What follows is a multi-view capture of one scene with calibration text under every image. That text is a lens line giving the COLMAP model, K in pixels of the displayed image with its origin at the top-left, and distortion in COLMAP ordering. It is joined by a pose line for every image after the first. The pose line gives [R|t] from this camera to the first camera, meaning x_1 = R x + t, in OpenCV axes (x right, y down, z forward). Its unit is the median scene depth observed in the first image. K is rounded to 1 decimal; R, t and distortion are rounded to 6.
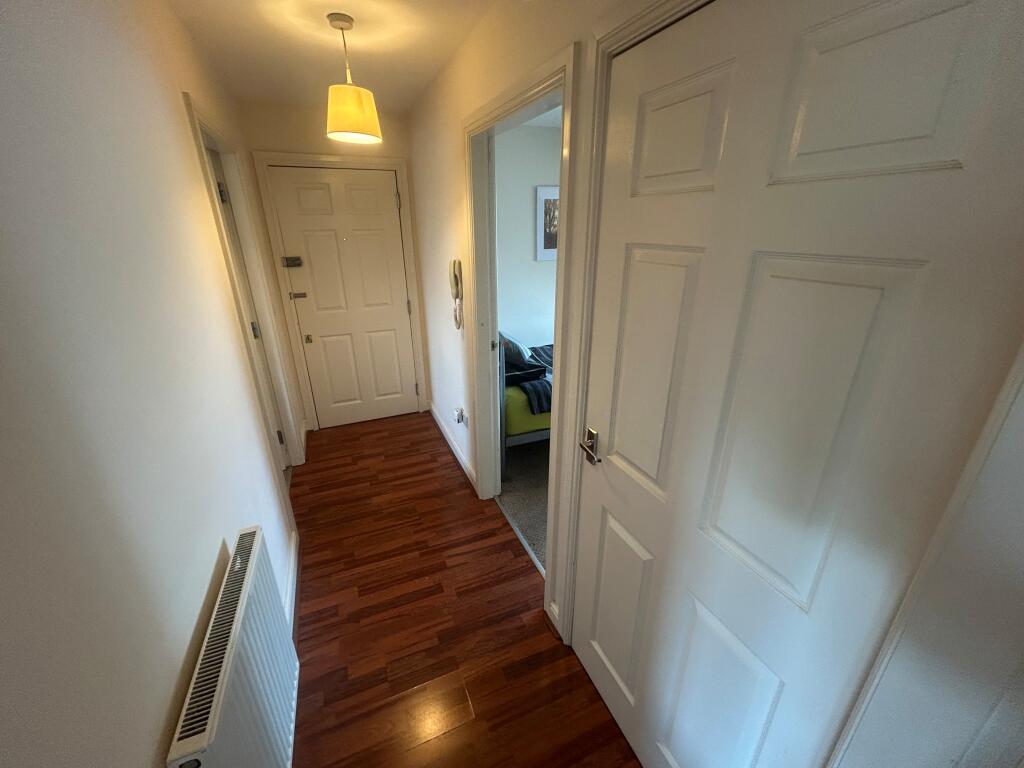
lens RADIAL K [[411.7, 0, 511.4], [0, 411.7, 388.0], [0, 0, 1]] dist [-0.001319, 0.001145]
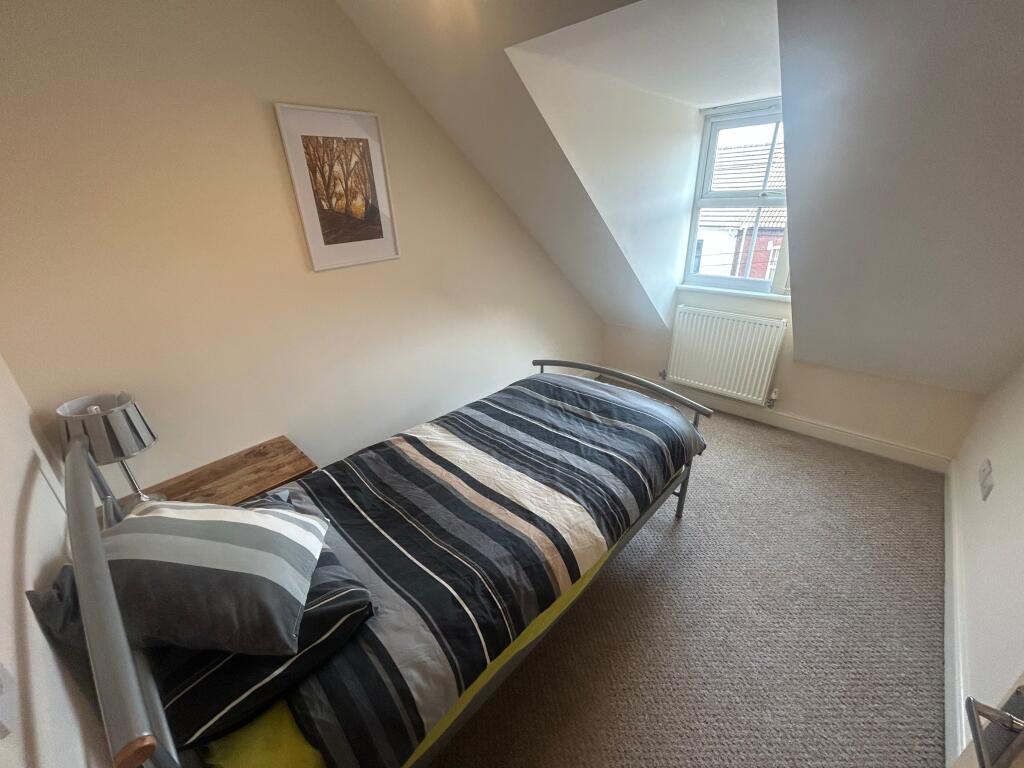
lens RADIAL K [[411.7, 0, 511.0], [0, 411.7, 381.9], [0, 0, 1]] dist [-0.001319, 0.001145]
pose [[0.916868, -0.180707, 0.355948, 0.080129], [0.167044, 0.983529, 0.069036, -0.181676], [-0.362560, -0.003838, 0.931952, 0.484237]]
